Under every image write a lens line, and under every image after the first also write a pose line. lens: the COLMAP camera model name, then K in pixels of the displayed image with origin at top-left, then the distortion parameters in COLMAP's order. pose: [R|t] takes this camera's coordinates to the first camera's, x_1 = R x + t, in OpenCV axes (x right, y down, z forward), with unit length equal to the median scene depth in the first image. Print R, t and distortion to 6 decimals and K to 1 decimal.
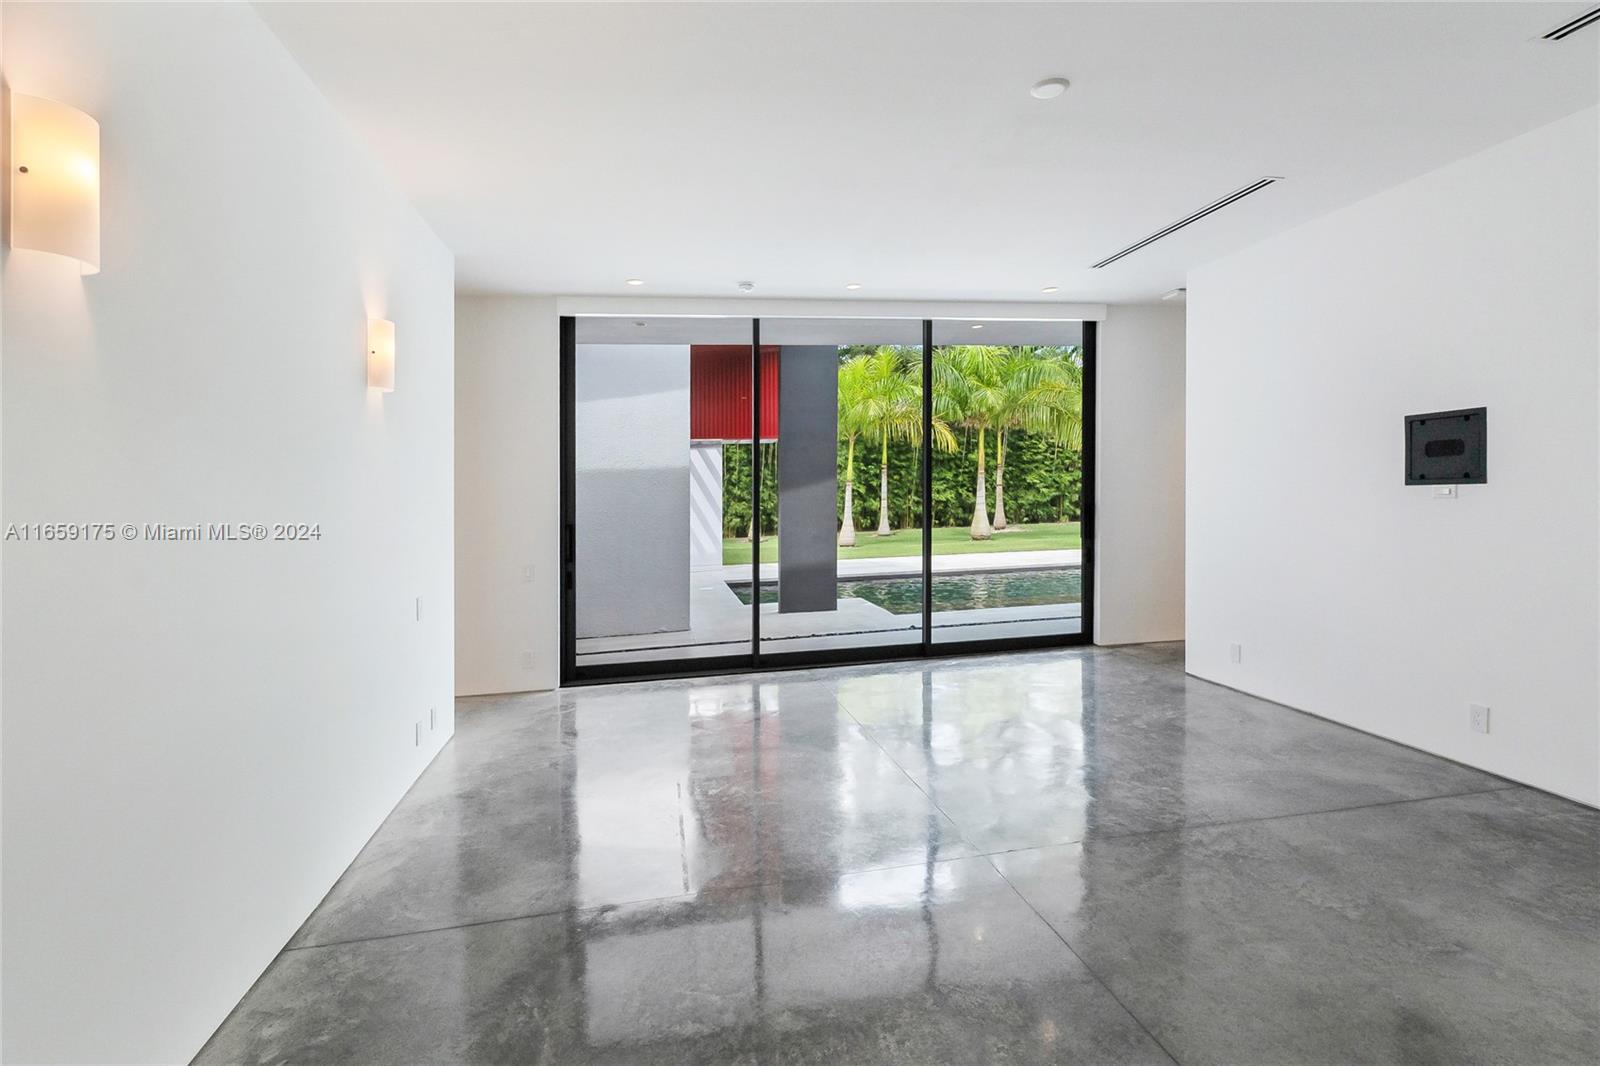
lens RADIAL K [[764.0, 0, 806.3], [0, 764.0, 481.0], [0, 0, 1]] dist [0.001915, 0.000034]
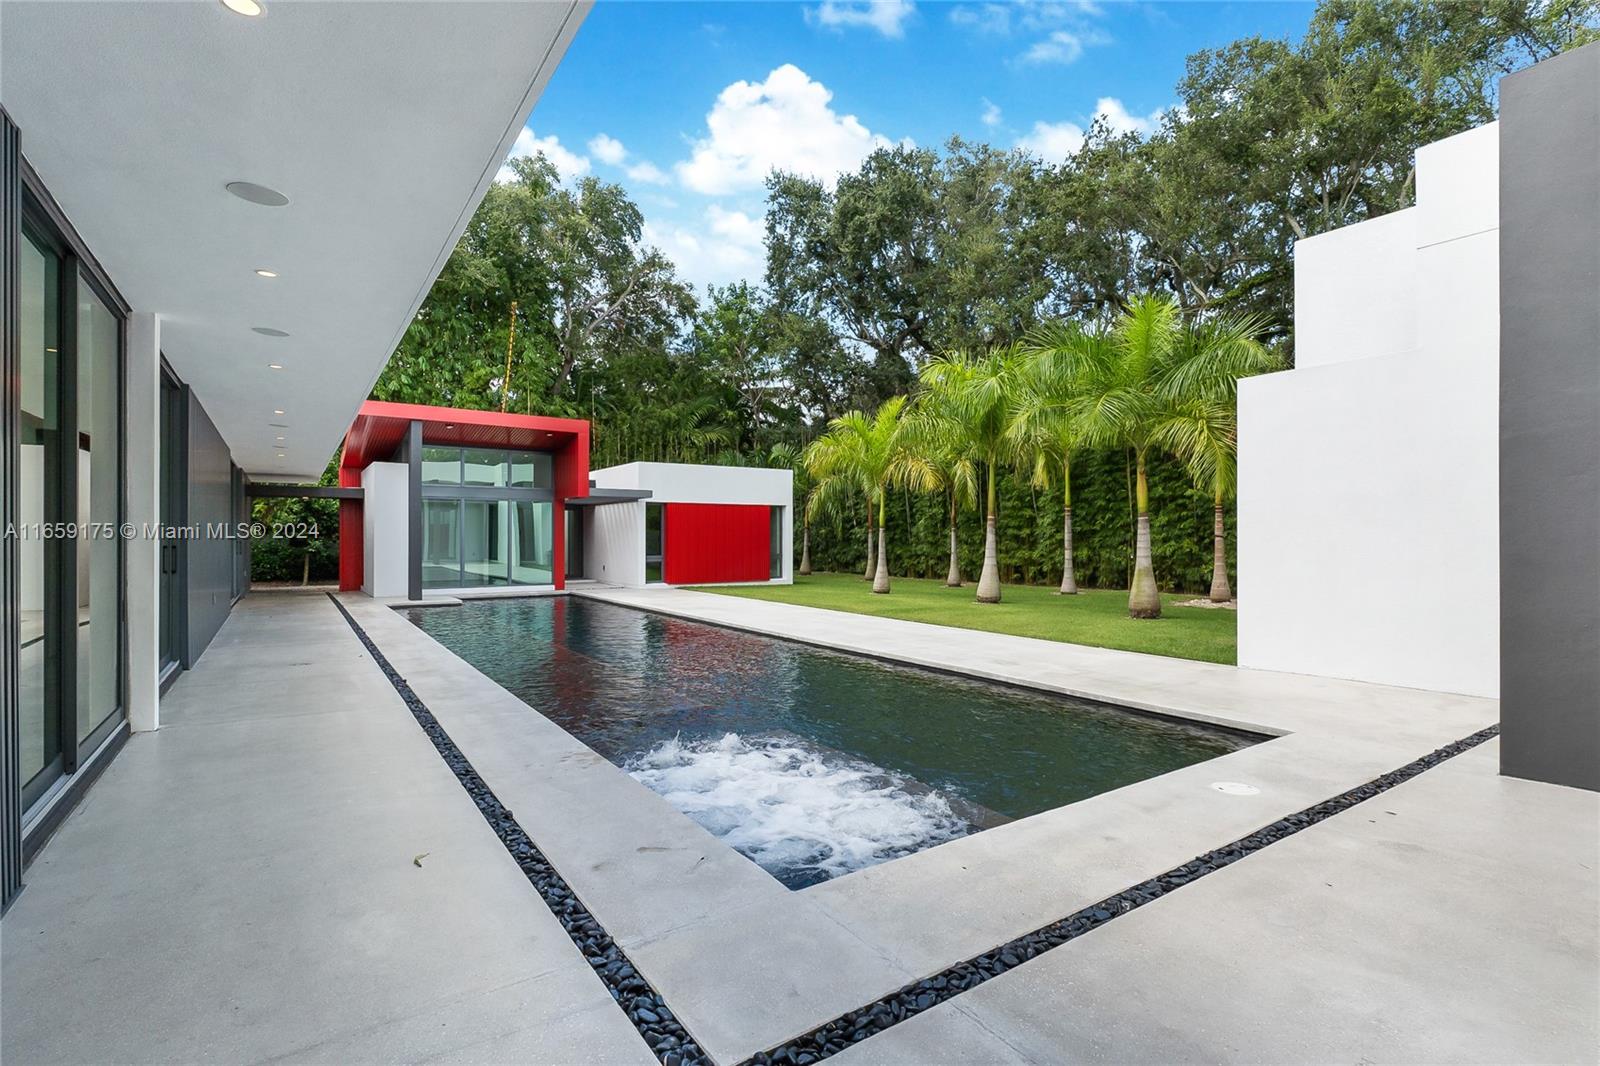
lens RADIAL K [[764.0, 0, 809.6], [0, 764.0, 532.5], [0, 0, 1]] dist [0.001915, 0.000034]
pose [[0.404595, 0.029568, -0.914018, 2.222034], [-0.010840, 0.999562, 0.027537, -0.036823], [0.914432, -0.001234, 0.404739, 1.247394]]
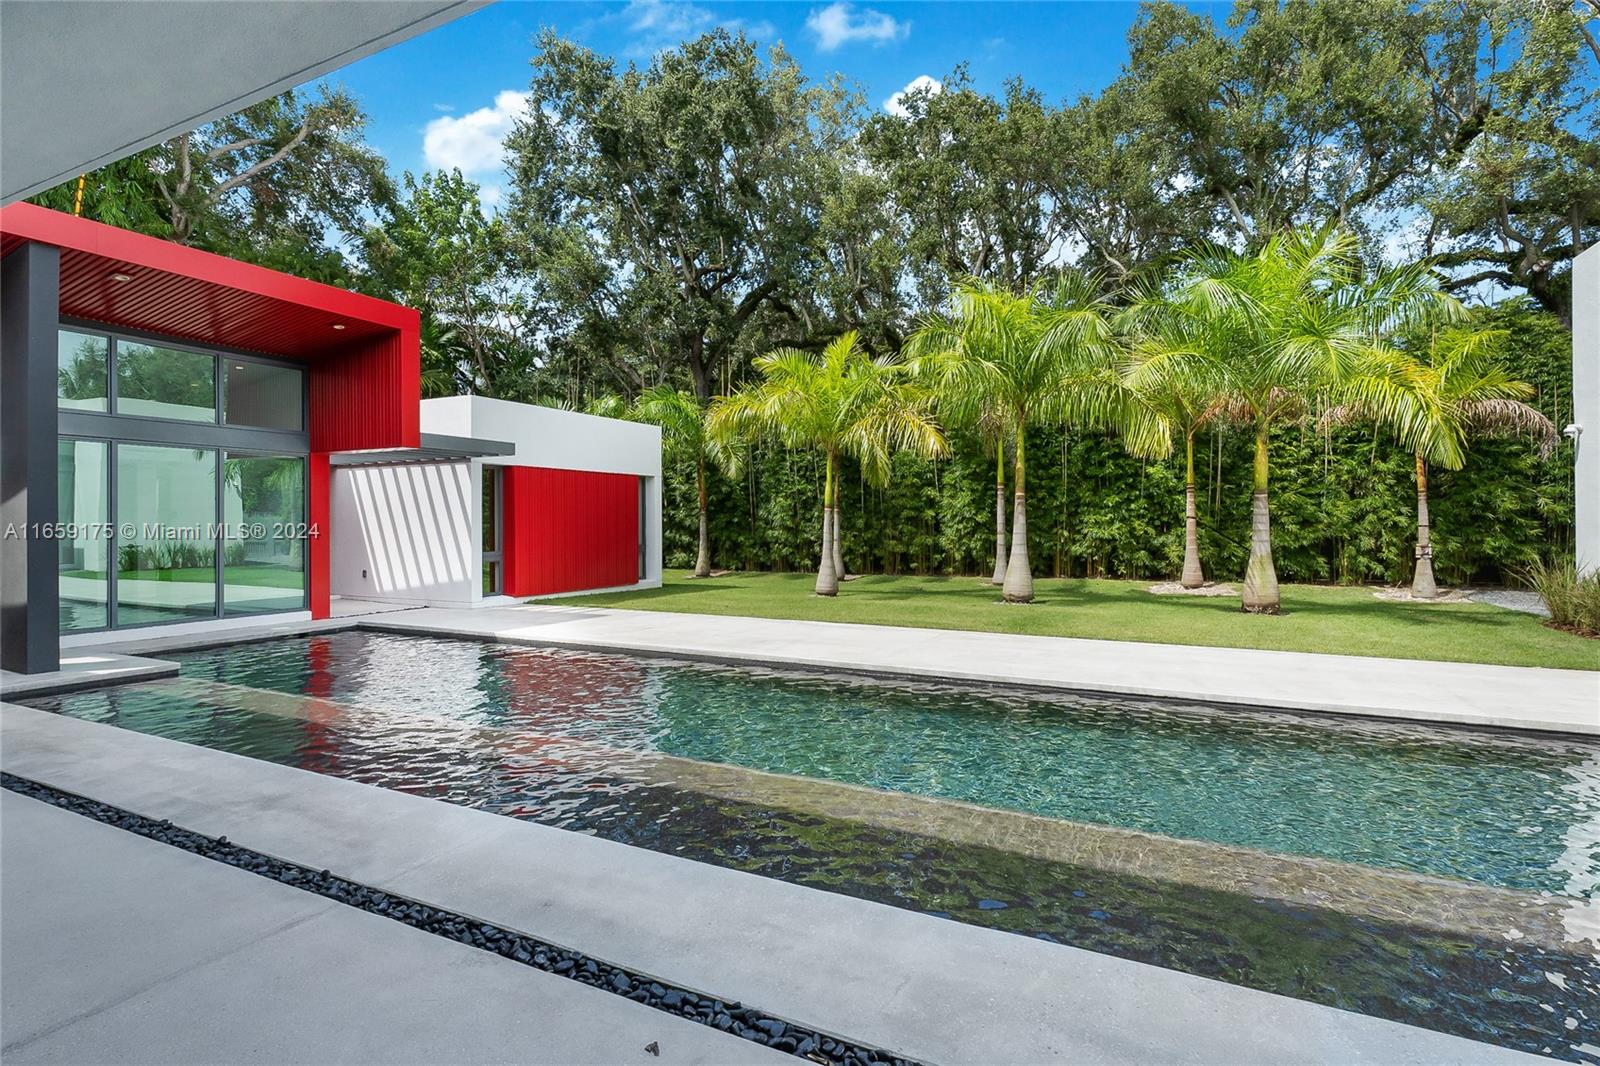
lens RADIAL K [[764.0, 0, 803.9], [0, 764.0, 521.0], [0, 0, 1]] dist [0.001915, 0.000034]
pose [[0.801026, 0.031818, -0.597784, 1.152030], [-0.021994, 0.999477, 0.023727, 0.001628], [0.598226, -0.005859, 0.801306, 0.948825]]
